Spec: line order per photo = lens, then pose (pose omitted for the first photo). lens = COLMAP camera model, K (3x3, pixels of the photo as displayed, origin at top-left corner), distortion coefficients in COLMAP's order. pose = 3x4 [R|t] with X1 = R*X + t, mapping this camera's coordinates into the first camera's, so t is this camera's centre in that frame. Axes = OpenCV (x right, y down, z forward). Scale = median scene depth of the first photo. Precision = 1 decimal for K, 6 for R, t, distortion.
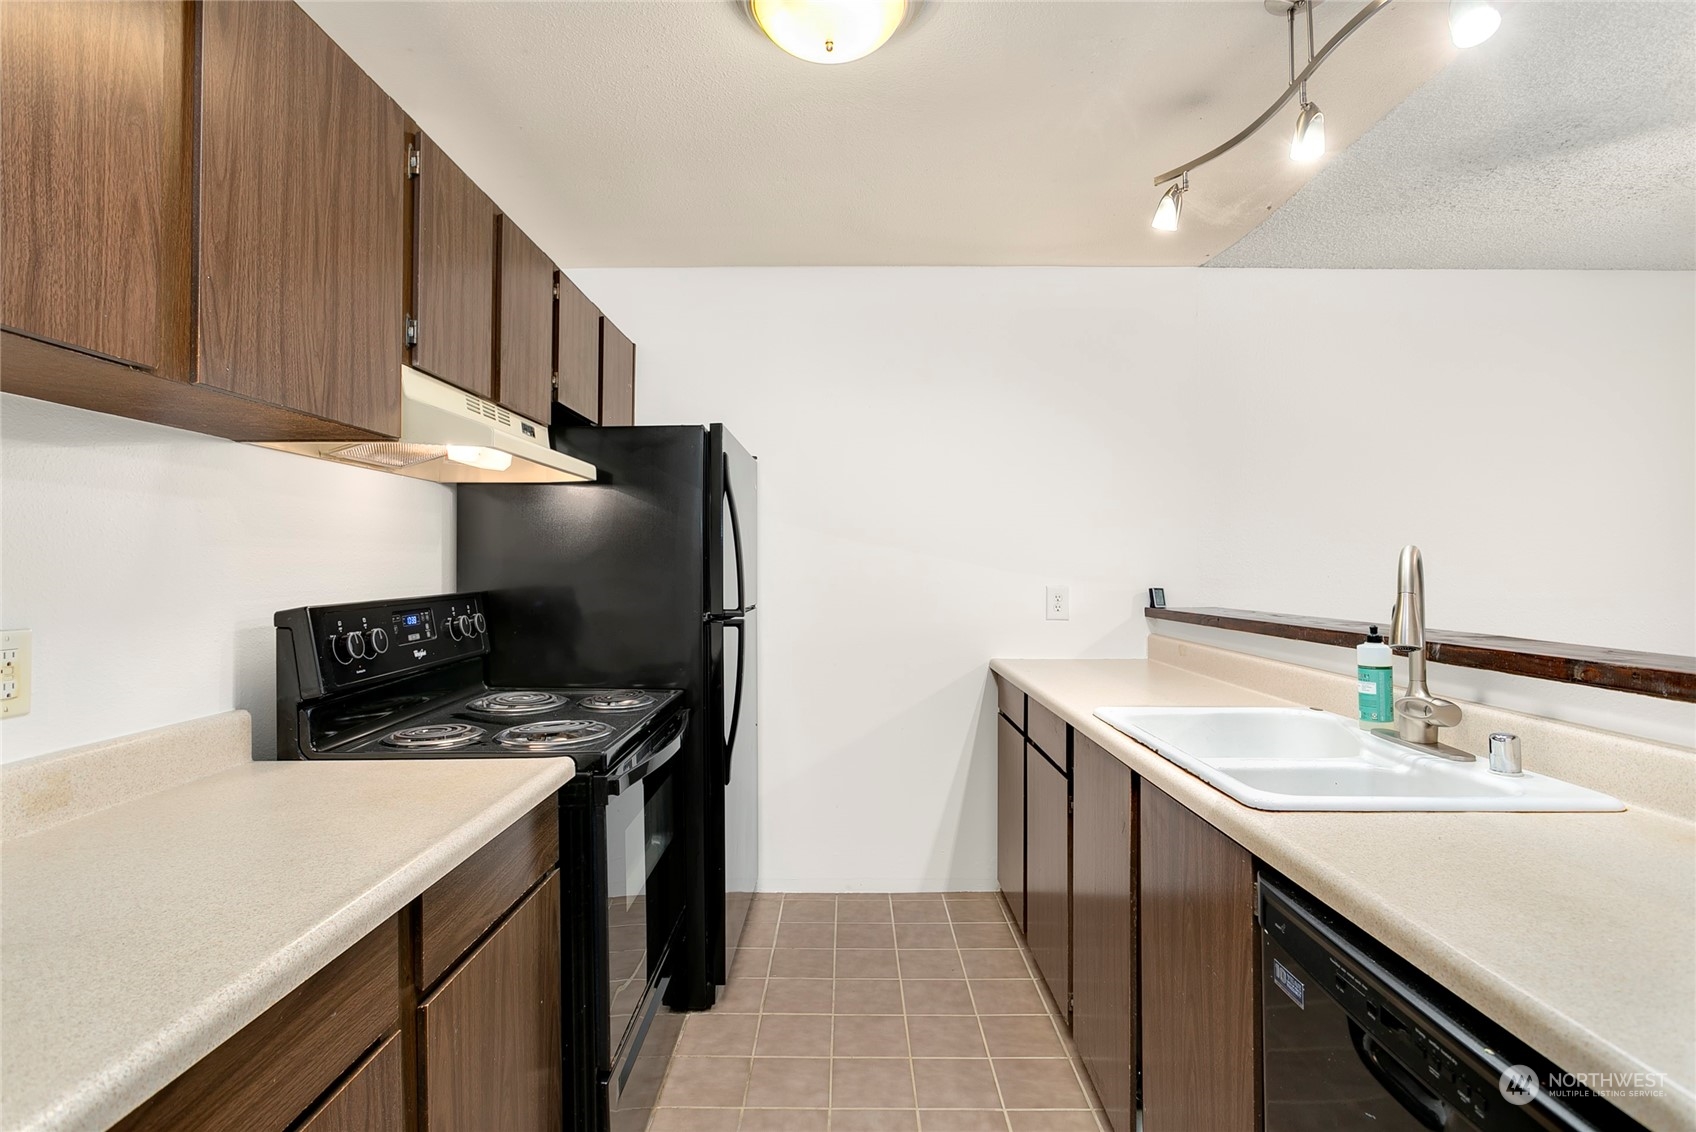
lens RADIAL K [[832.0, 0, 848.0], [0, 832.0, 566.0], [0, 0, 1]] dist [-0.001838, 0.000041]
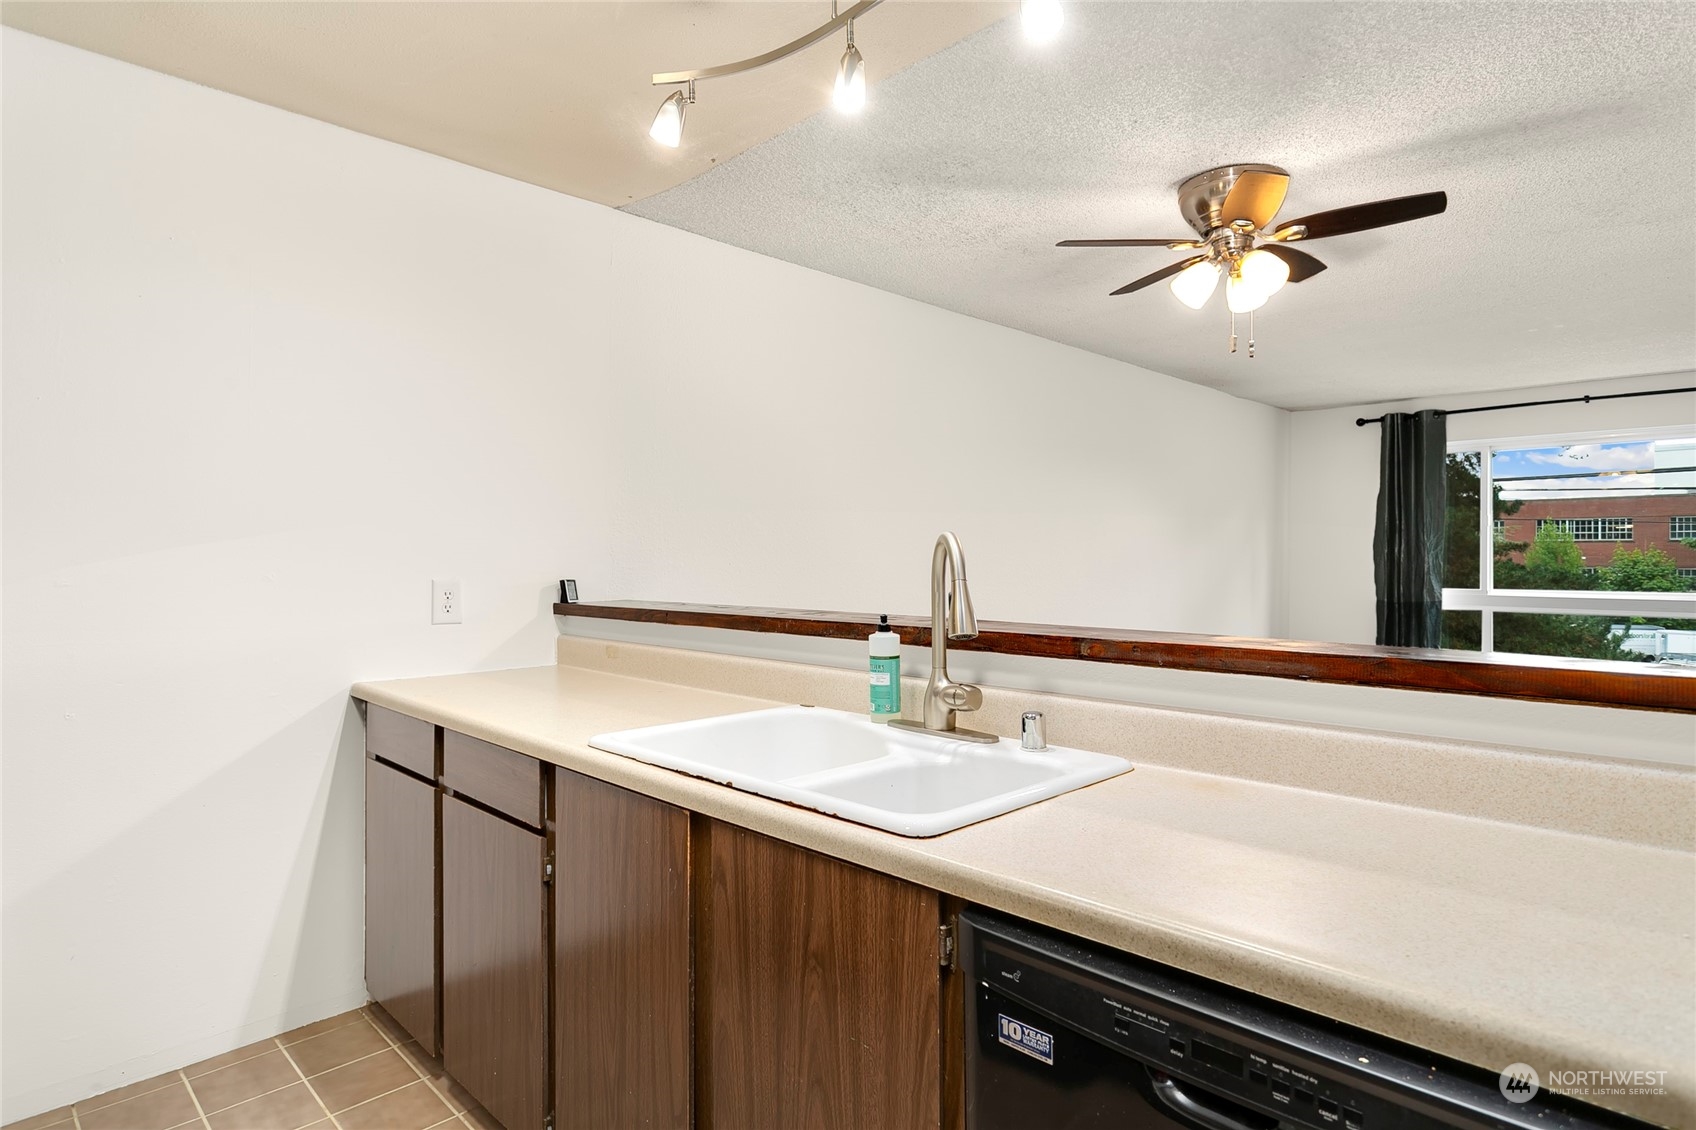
lens RADIAL K [[924.0, 0, 847.2], [0, 924.0, 559.1], [0, 0, 1]] dist [0.000870, 0.001133]
pose [[0.711236, -0.003331, 0.702945, -0.156788], [-0.000493, 0.999986, 0.005238, 0.001754], [-0.702953, -0.004072, 0.711225, 0.264643]]
